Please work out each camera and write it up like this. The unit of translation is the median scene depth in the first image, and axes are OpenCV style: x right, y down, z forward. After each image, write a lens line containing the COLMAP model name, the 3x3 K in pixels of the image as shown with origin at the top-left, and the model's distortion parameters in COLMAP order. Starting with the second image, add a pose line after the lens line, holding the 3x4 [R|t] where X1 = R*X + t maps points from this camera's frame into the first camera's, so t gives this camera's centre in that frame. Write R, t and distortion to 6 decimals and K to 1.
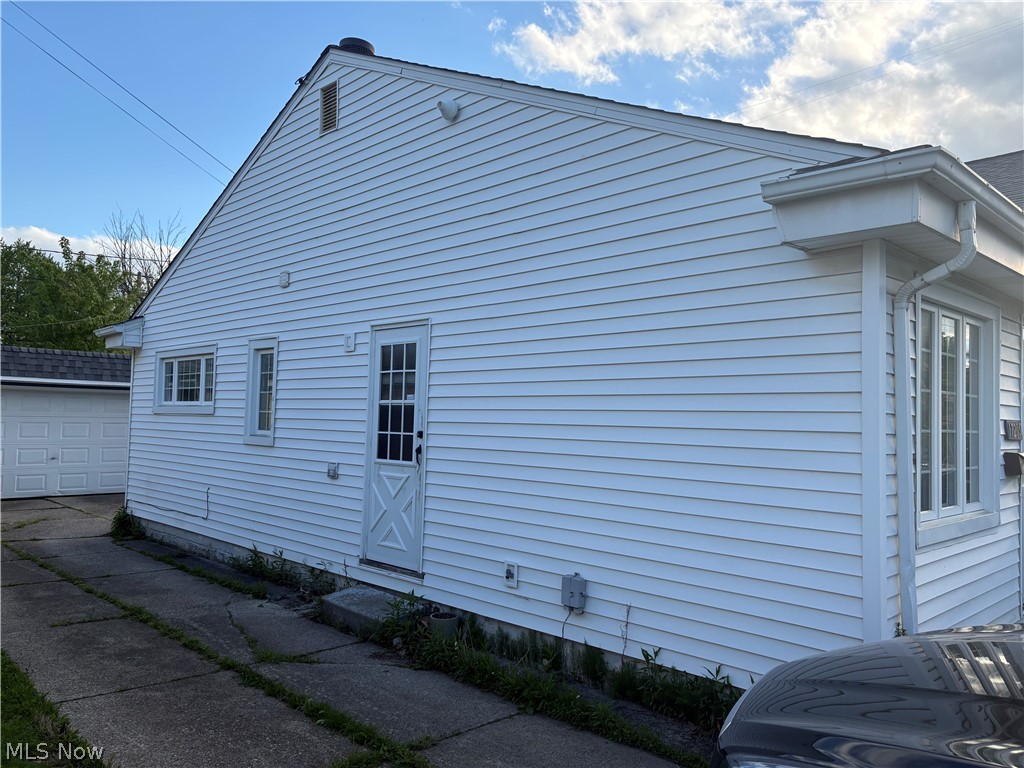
lens RADIAL K [[769.9, 0, 514.7], [0, 769.9, 384.7], [0, 0, 1]] dist [0.017949, -0.001925]
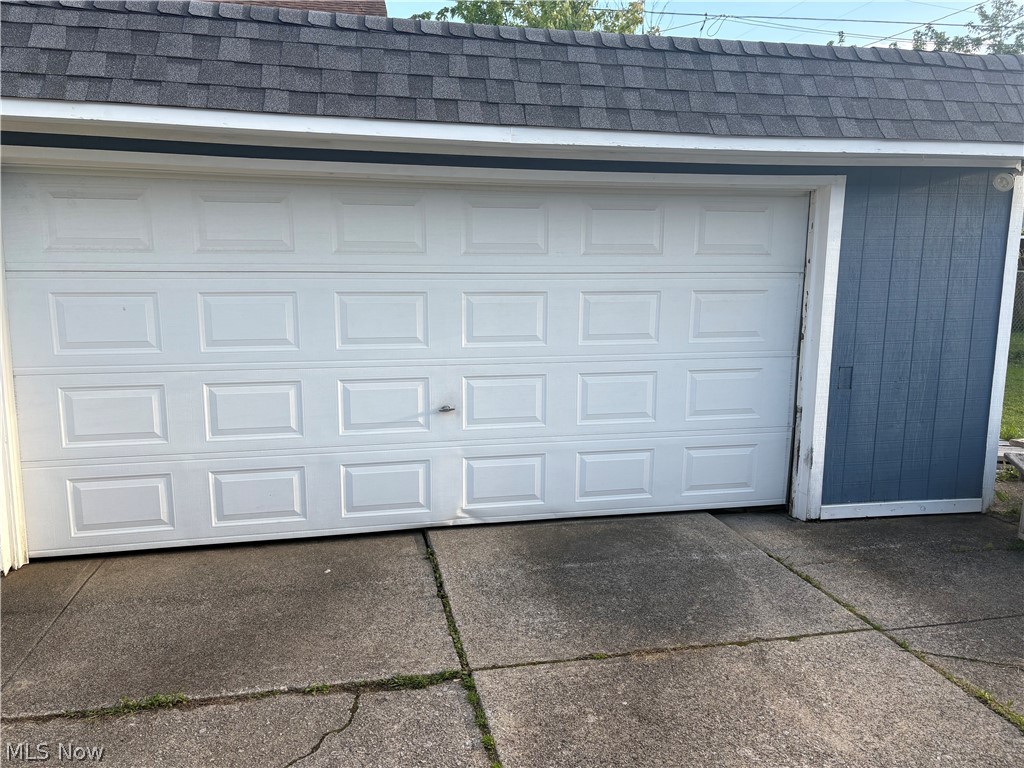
lens RADIAL K [[769.9, 0, 513.3], [0, 769.9, 386.7], [0, 0, 1]] dist [0.017949, -0.001925]
pose [[0.838906, 0.068163, -0.539991, -0.413161], [0.039420, 0.981912, 0.185187, 0.031605], [0.542847, -0.176641, 0.821045, 0.773446]]
